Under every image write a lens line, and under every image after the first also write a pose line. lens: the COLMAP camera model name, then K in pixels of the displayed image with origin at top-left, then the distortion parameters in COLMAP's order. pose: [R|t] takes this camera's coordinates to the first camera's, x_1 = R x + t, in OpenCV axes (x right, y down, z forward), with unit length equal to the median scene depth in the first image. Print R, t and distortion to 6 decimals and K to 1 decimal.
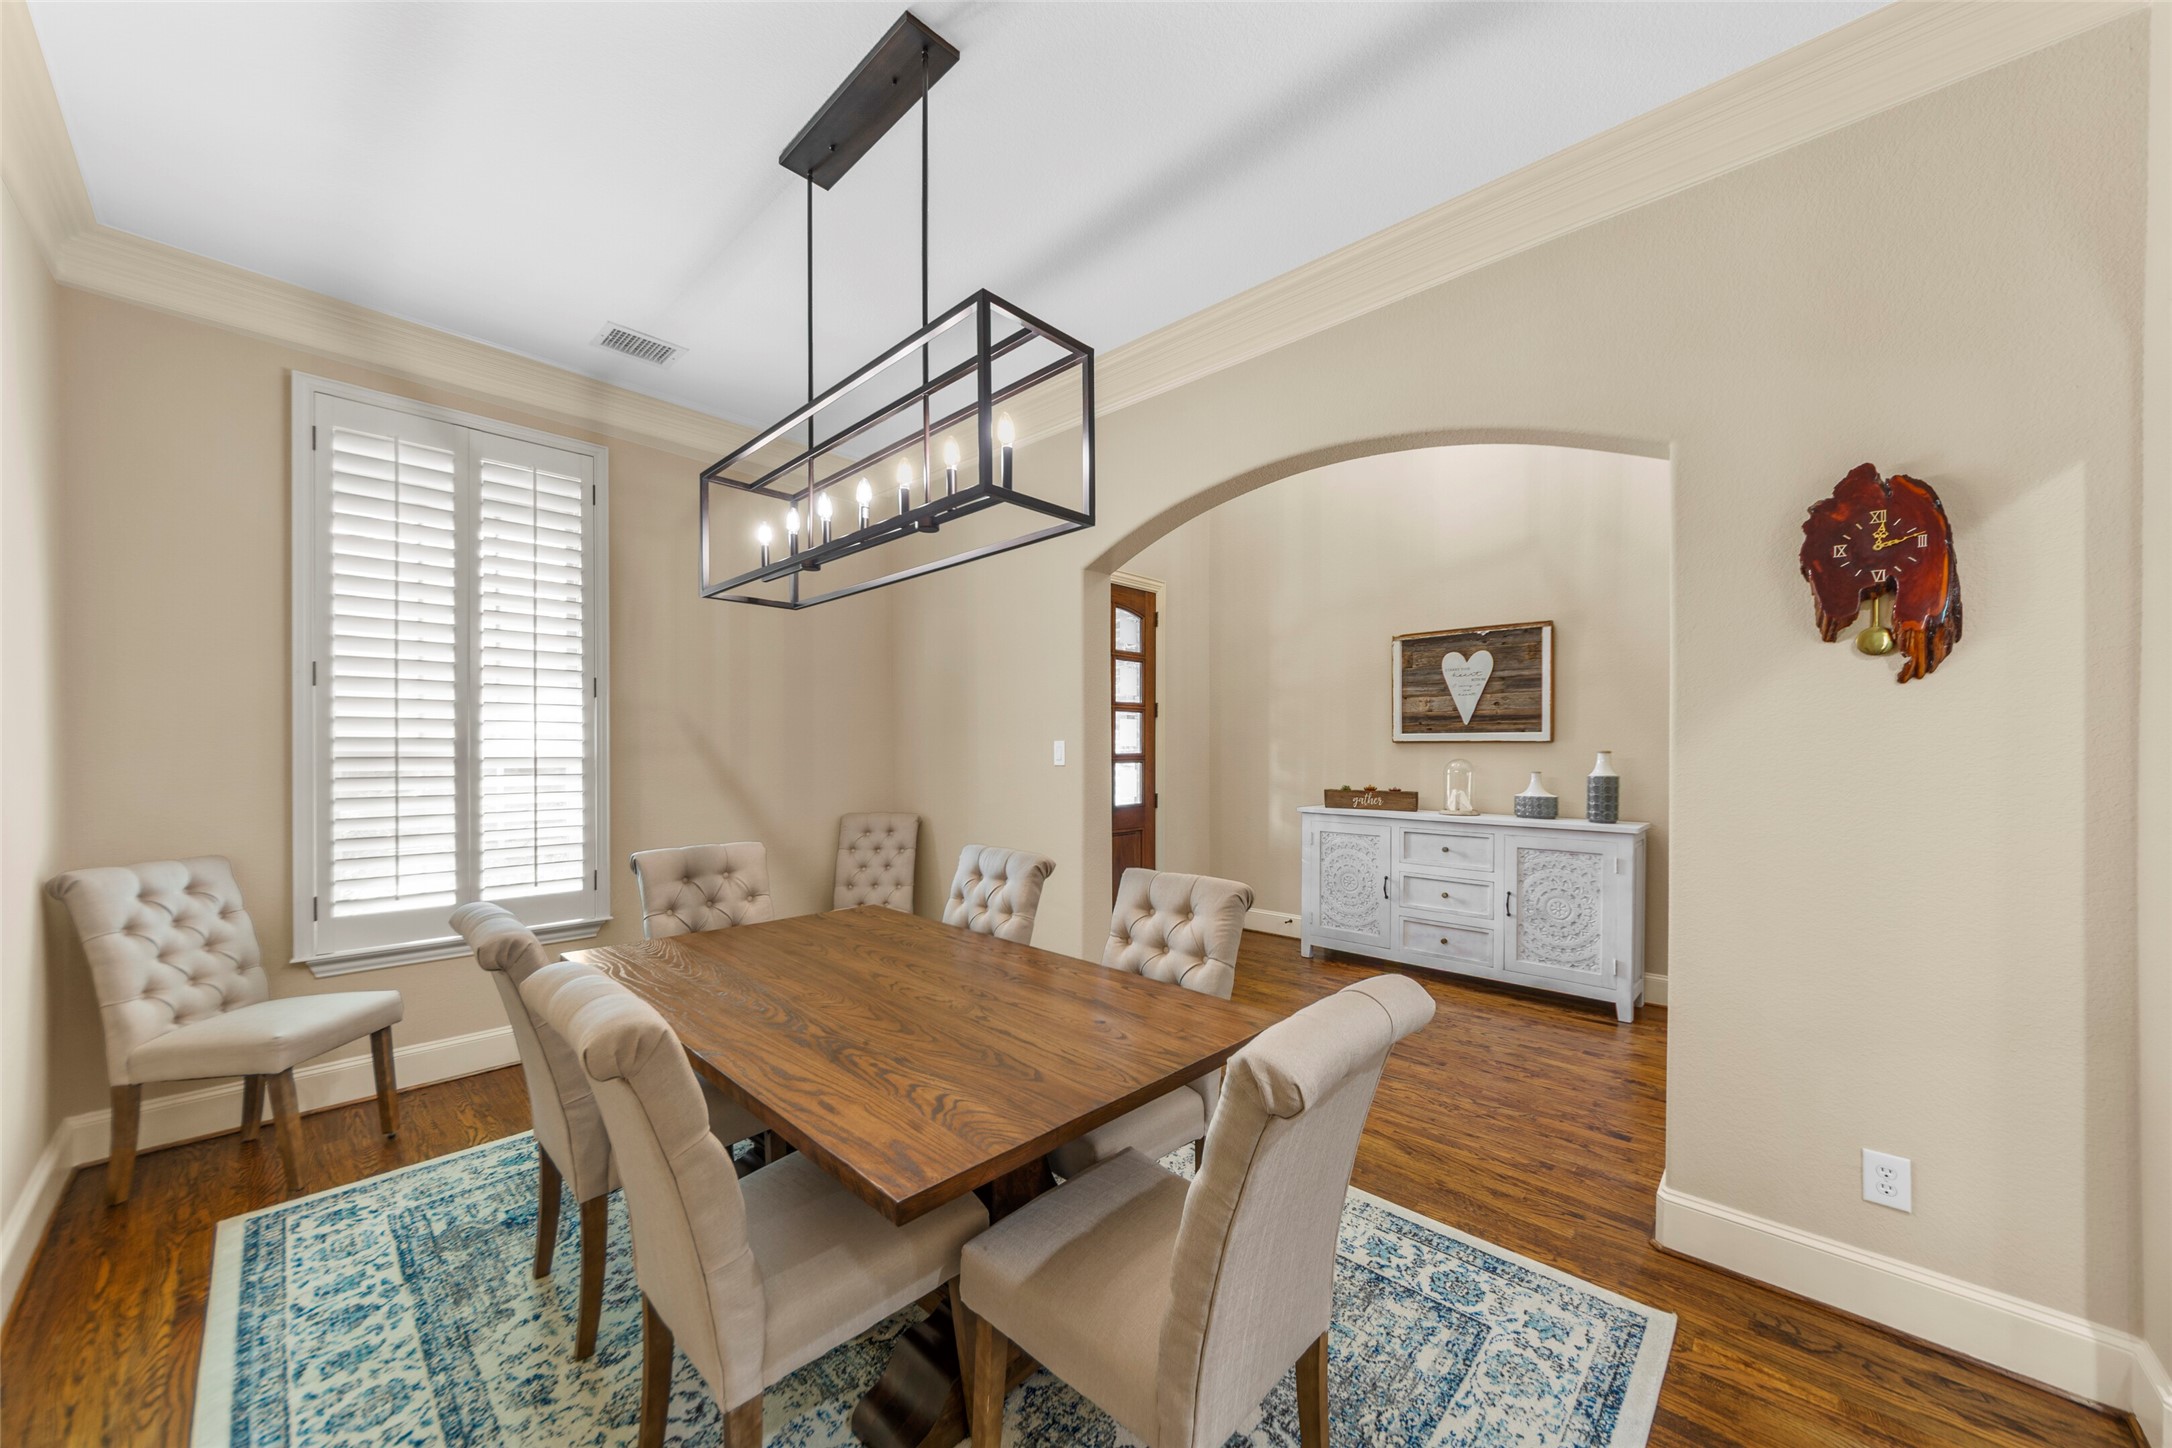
lens RADIAL K [[779.1, 0, 1089.3], [0, 779.1, 747.9], [0, 0, 1]] dist [-0.002411, -0.000375]
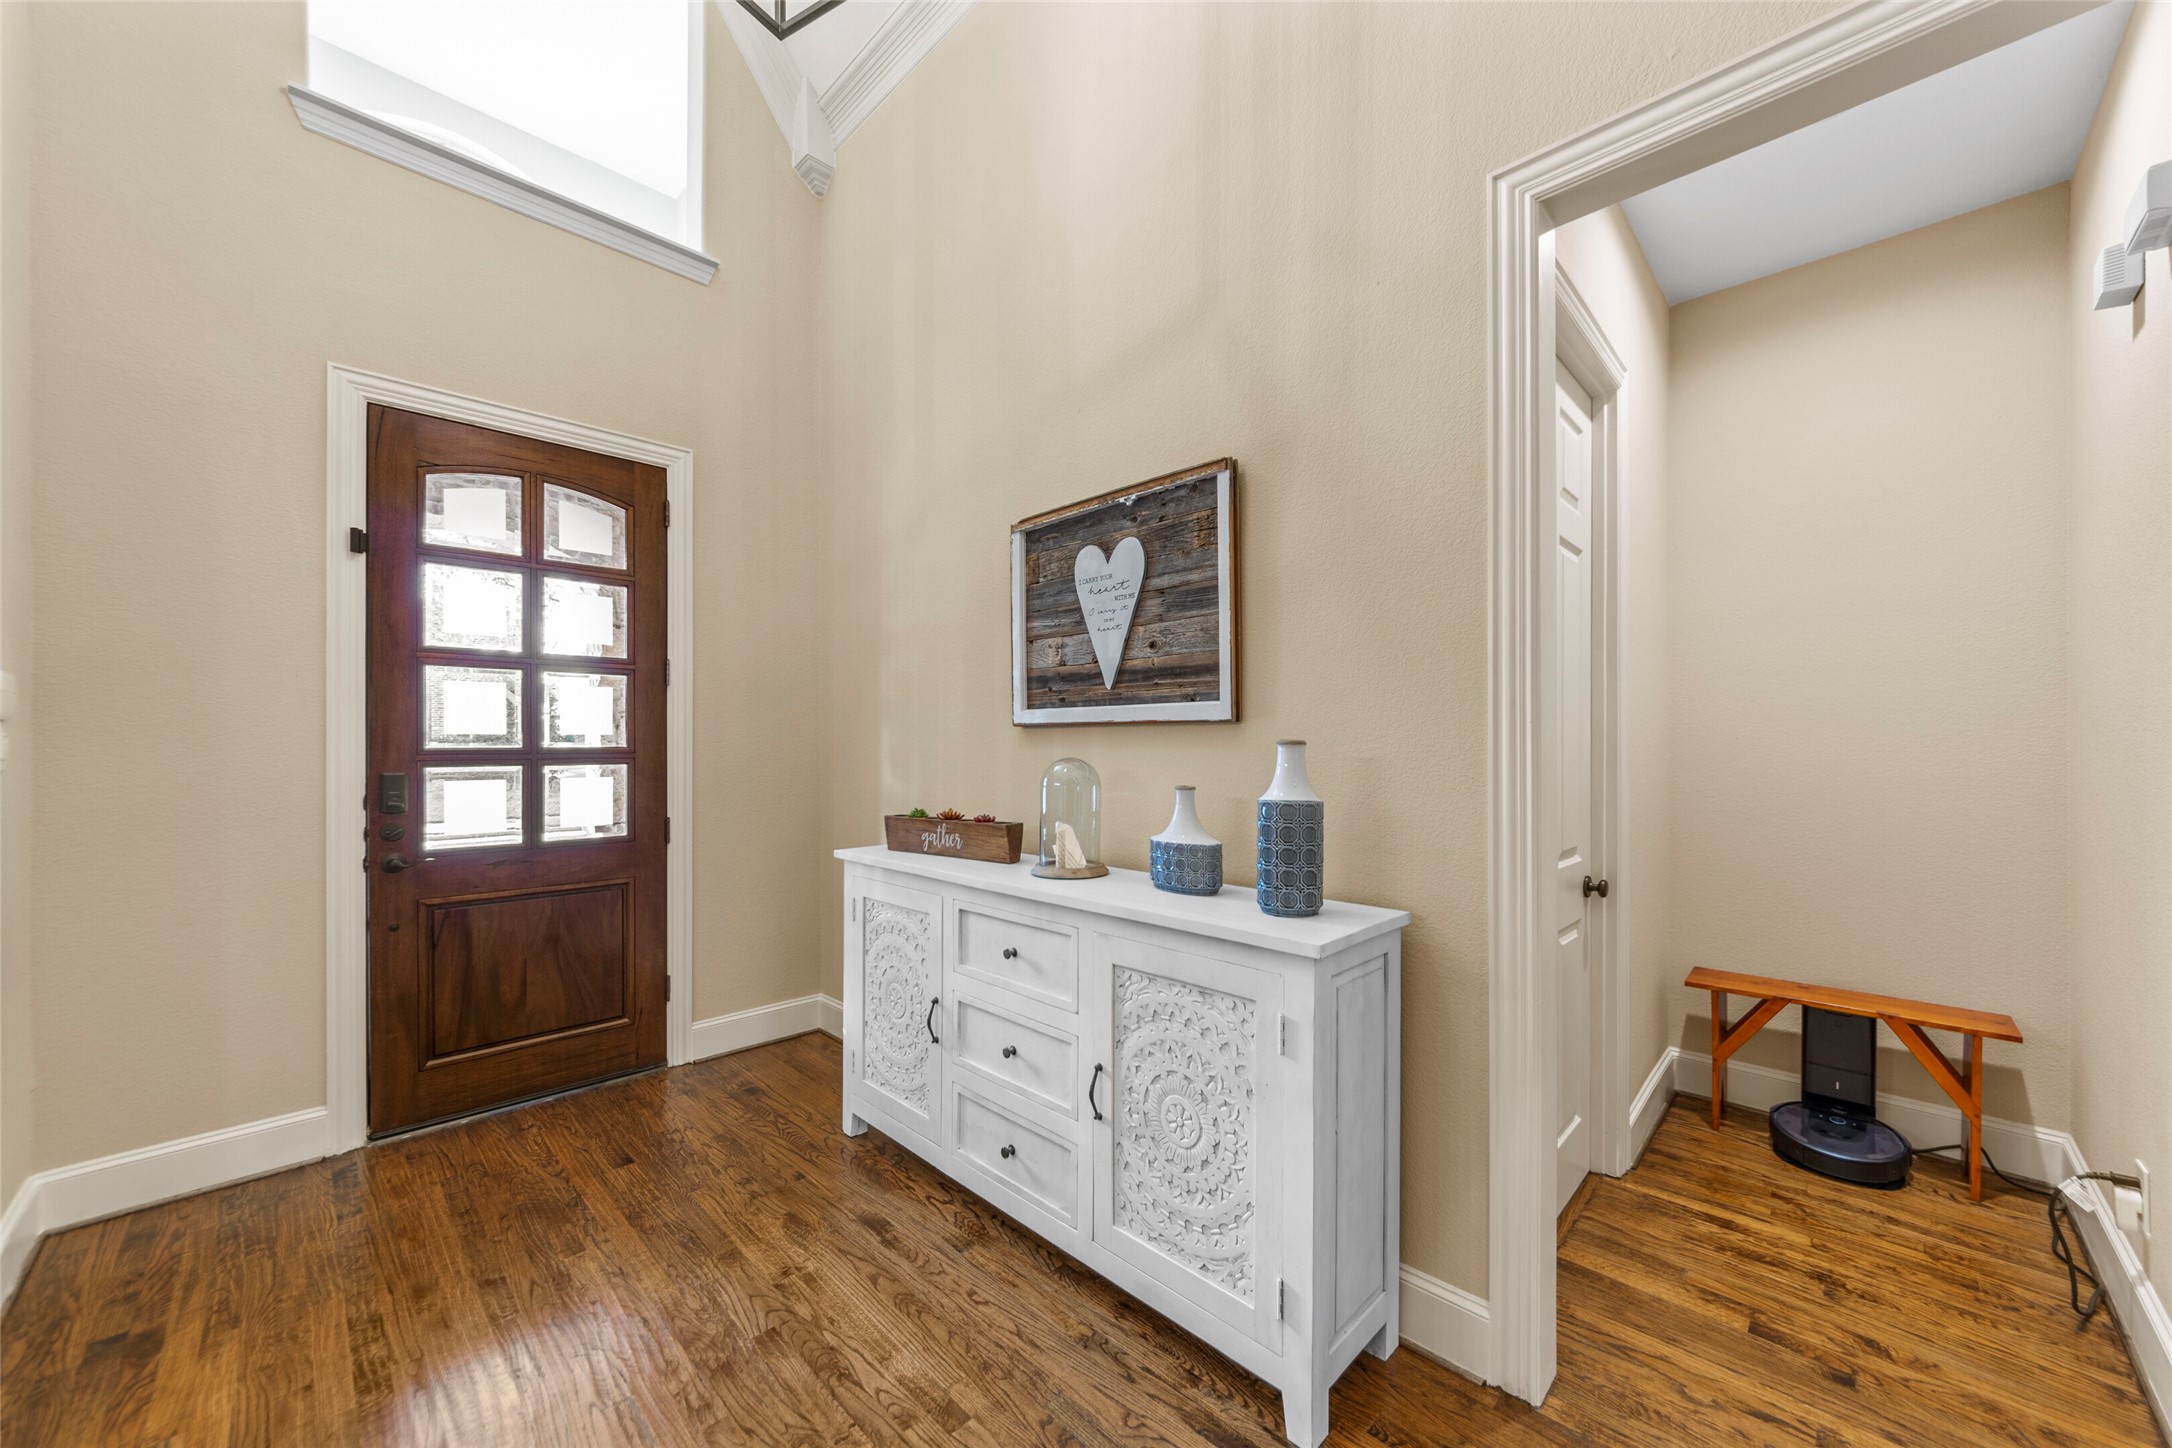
lens RADIAL K [[810.4, 0, 1087.5], [0, 810.4, 736.7], [0, 0, 1]] dist [0.017454, -0.000073]
pose [[0.999669, 0.000359, -0.025741, 0.493584], [-0.000534, 0.999977, -0.006809, 0.003845], [0.025738, 0.006821, 0.999645, 0.491984]]
